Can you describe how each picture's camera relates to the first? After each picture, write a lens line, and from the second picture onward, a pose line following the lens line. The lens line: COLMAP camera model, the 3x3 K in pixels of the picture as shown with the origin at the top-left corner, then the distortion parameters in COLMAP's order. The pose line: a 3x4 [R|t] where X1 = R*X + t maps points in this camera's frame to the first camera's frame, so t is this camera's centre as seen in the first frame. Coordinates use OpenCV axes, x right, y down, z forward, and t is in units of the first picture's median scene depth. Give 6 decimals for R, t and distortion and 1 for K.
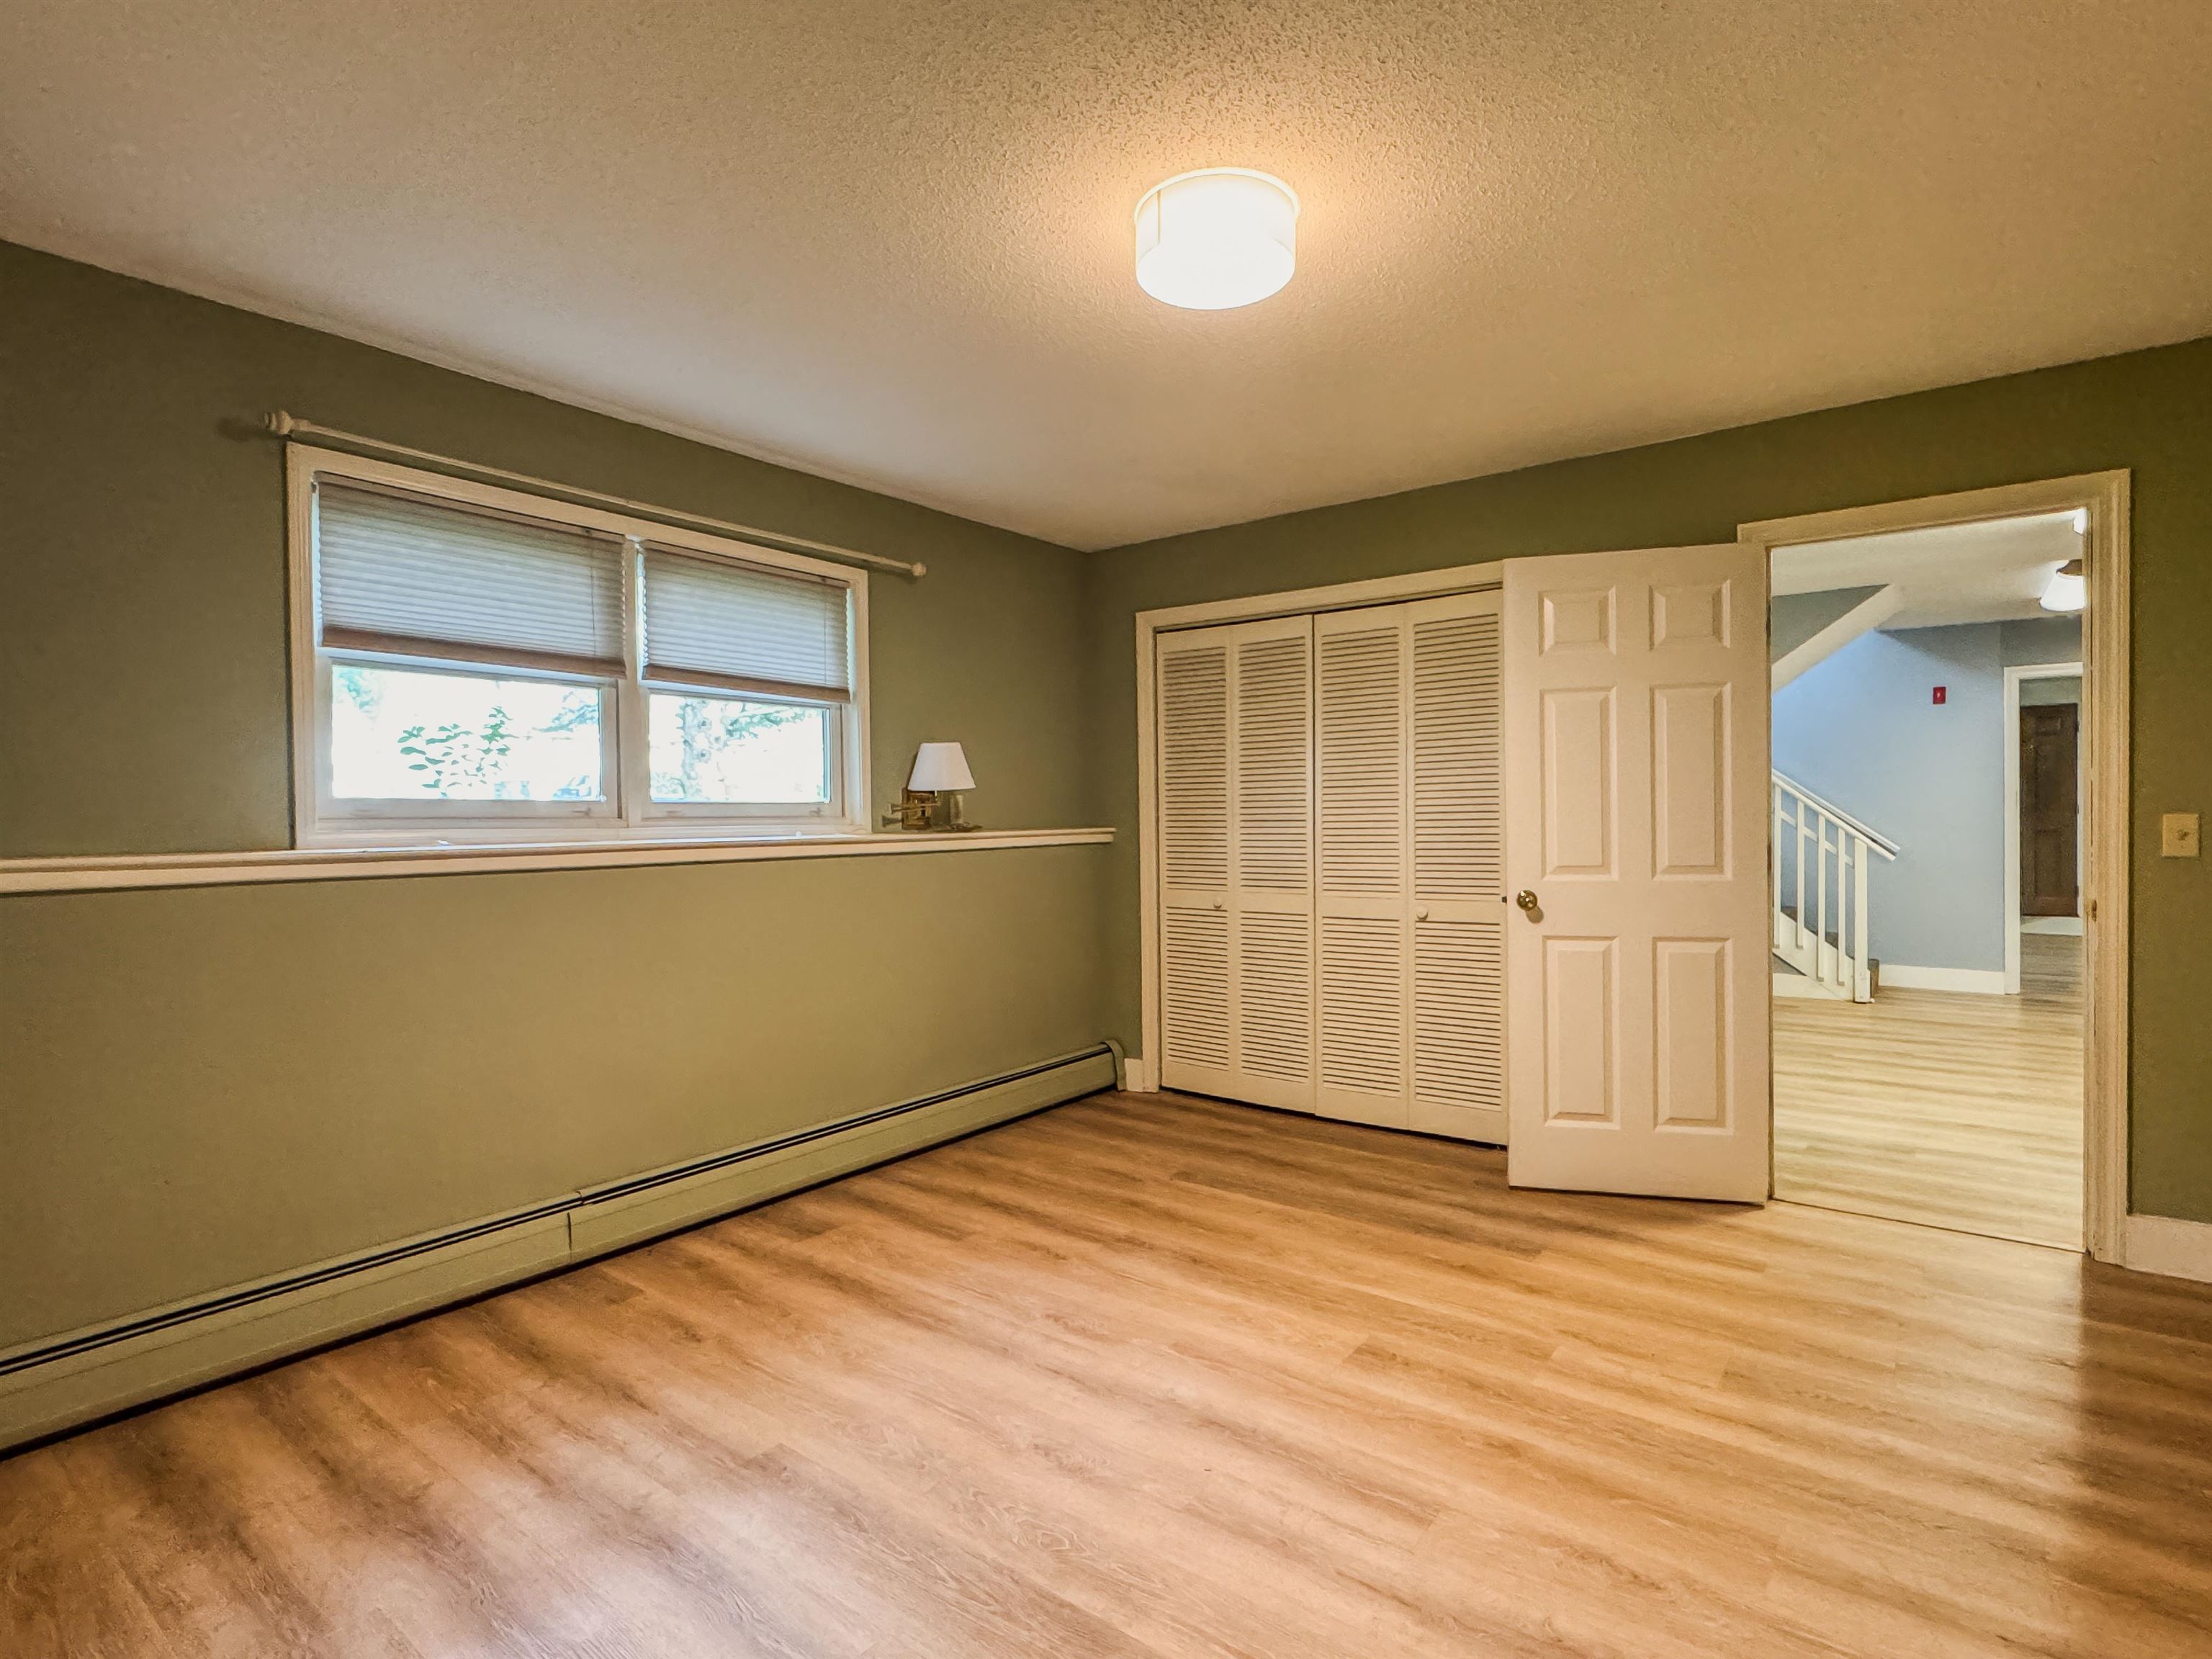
lens RADIAL K [[1115.4, 0, 1106.0], [0, 1115.4, 829.5], [0, 0, 1]] dist [-0.003873, -0.000573]
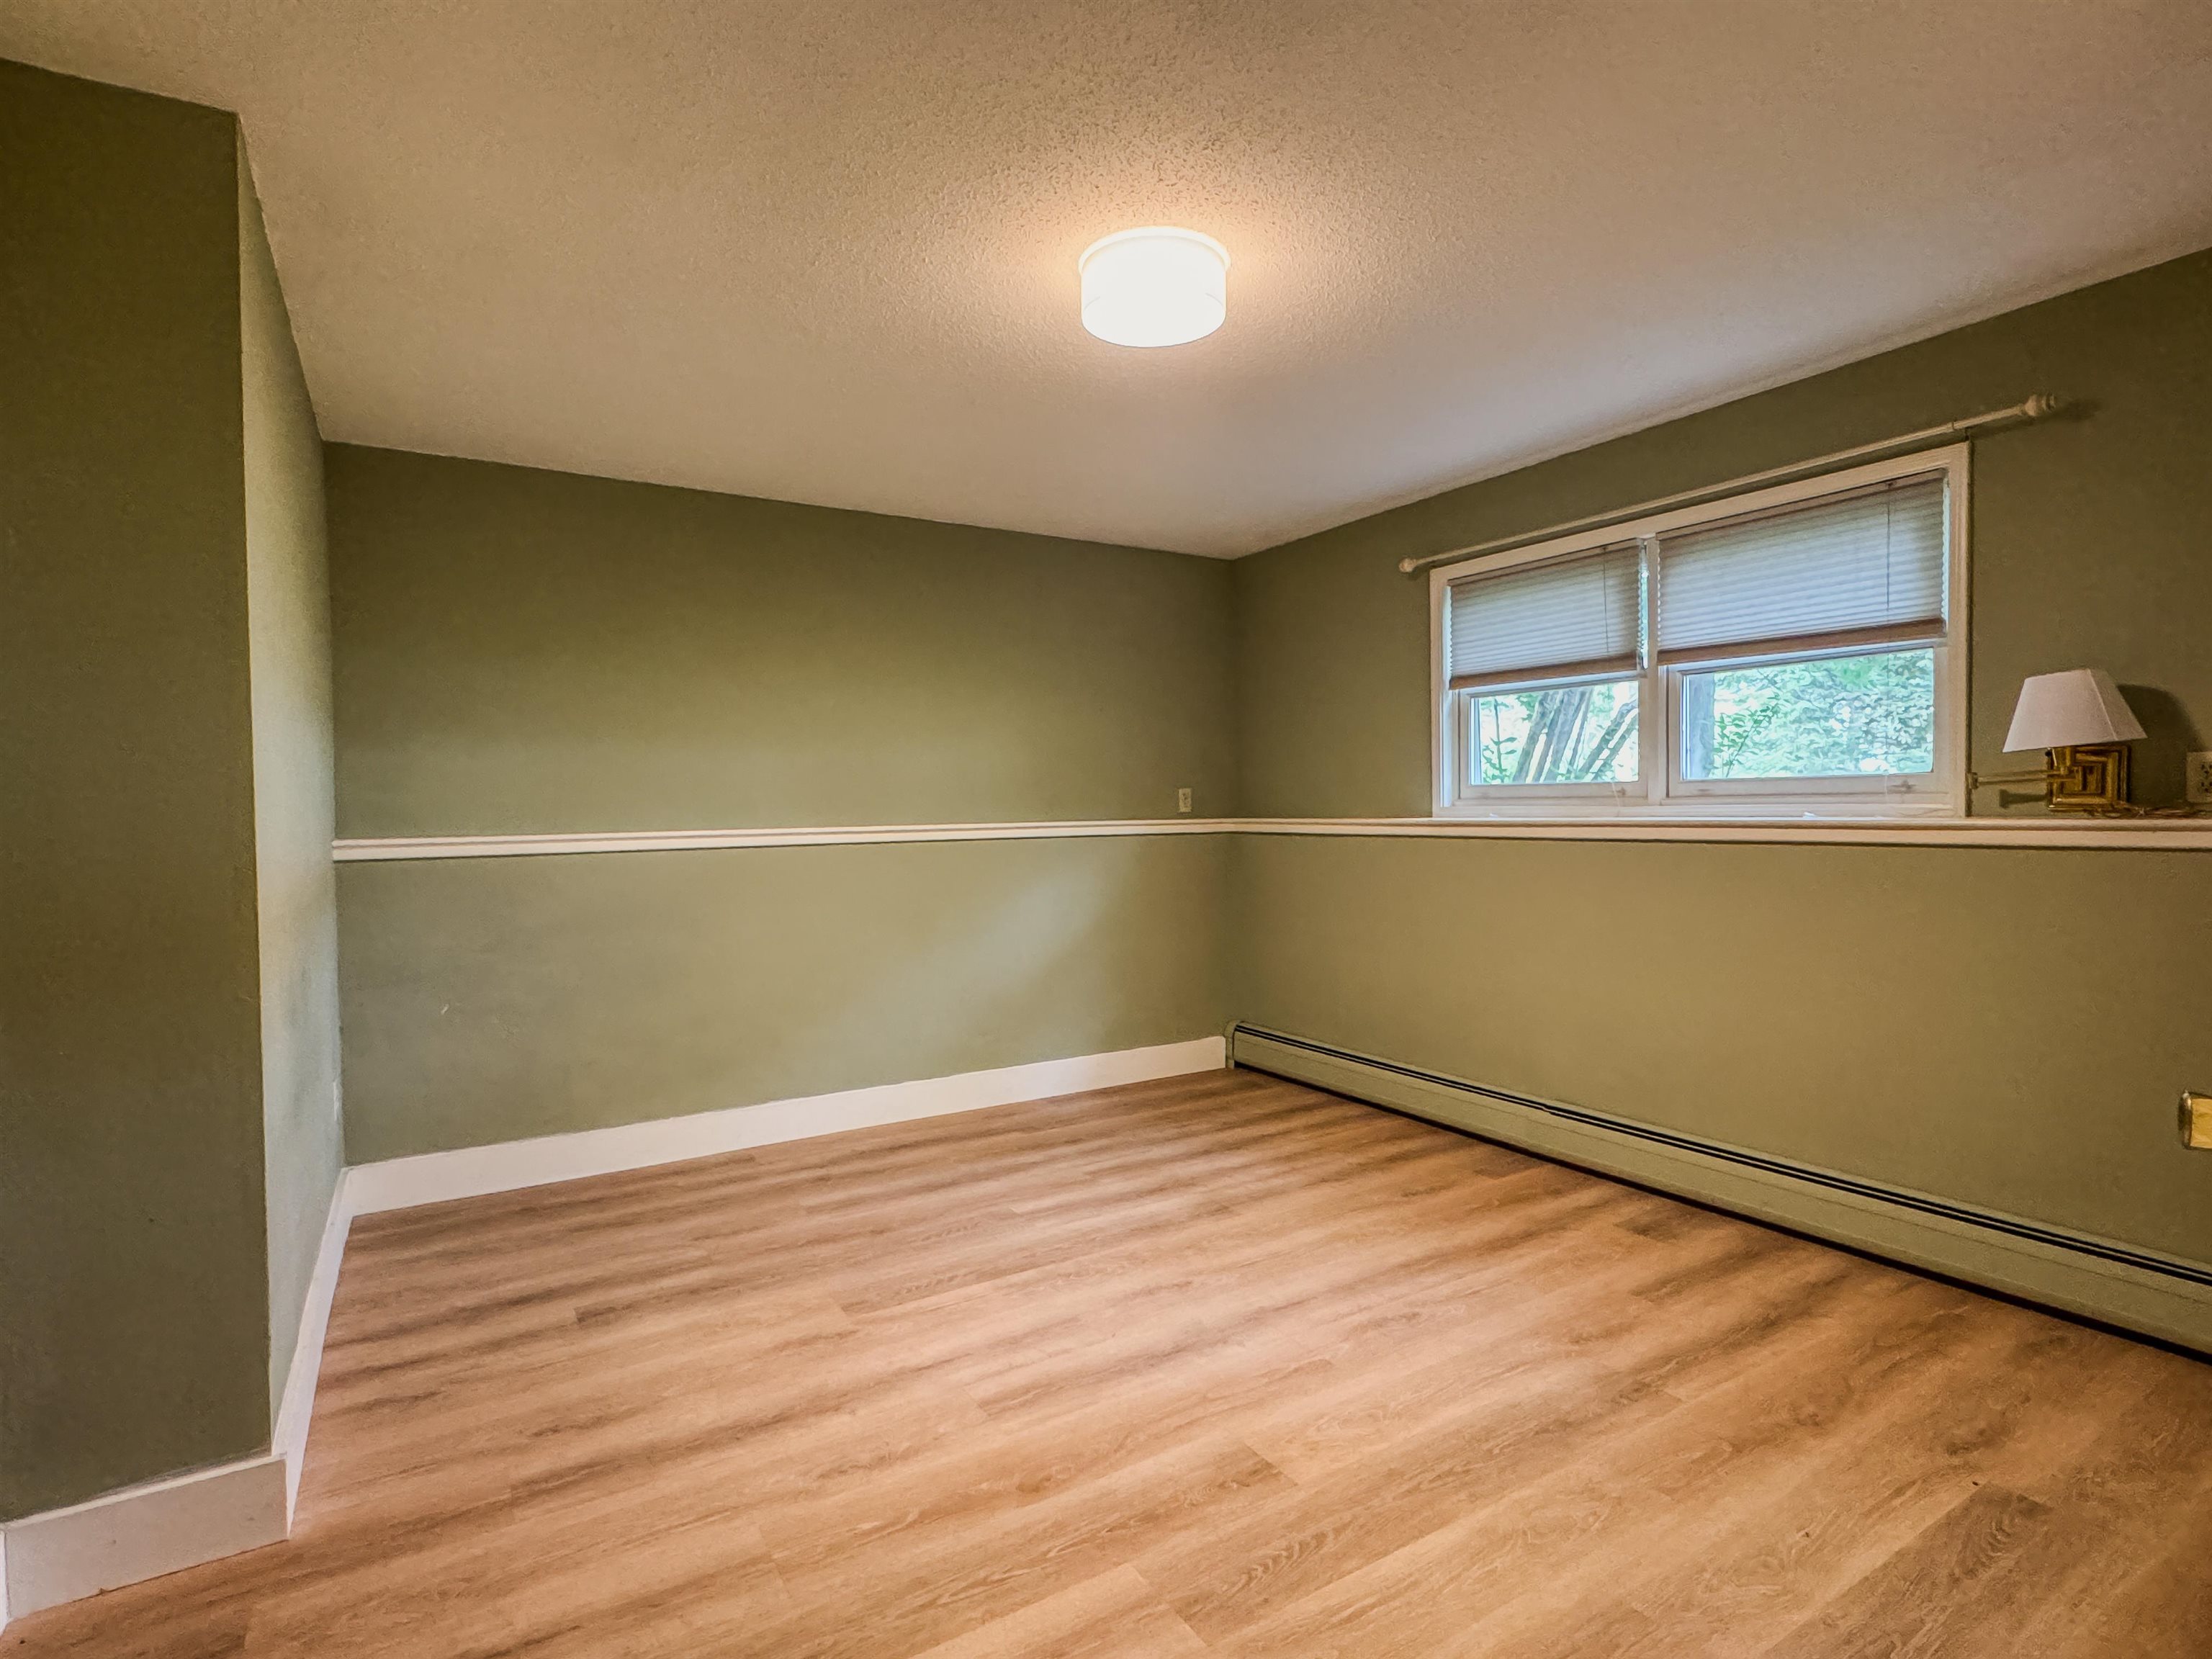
lens RADIAL K [[1109.9, 0, 1105.3], [0, 1109.9, 830.0], [0, 0, 1]] dist [-0.003322, 0.001017]
pose [[-0.358776, 0.036760, -0.932699, 0.873160], [0.007237, 0.999304, 0.036602, -0.024163], [0.933395, 0.006382, -0.358793, 1.016708]]
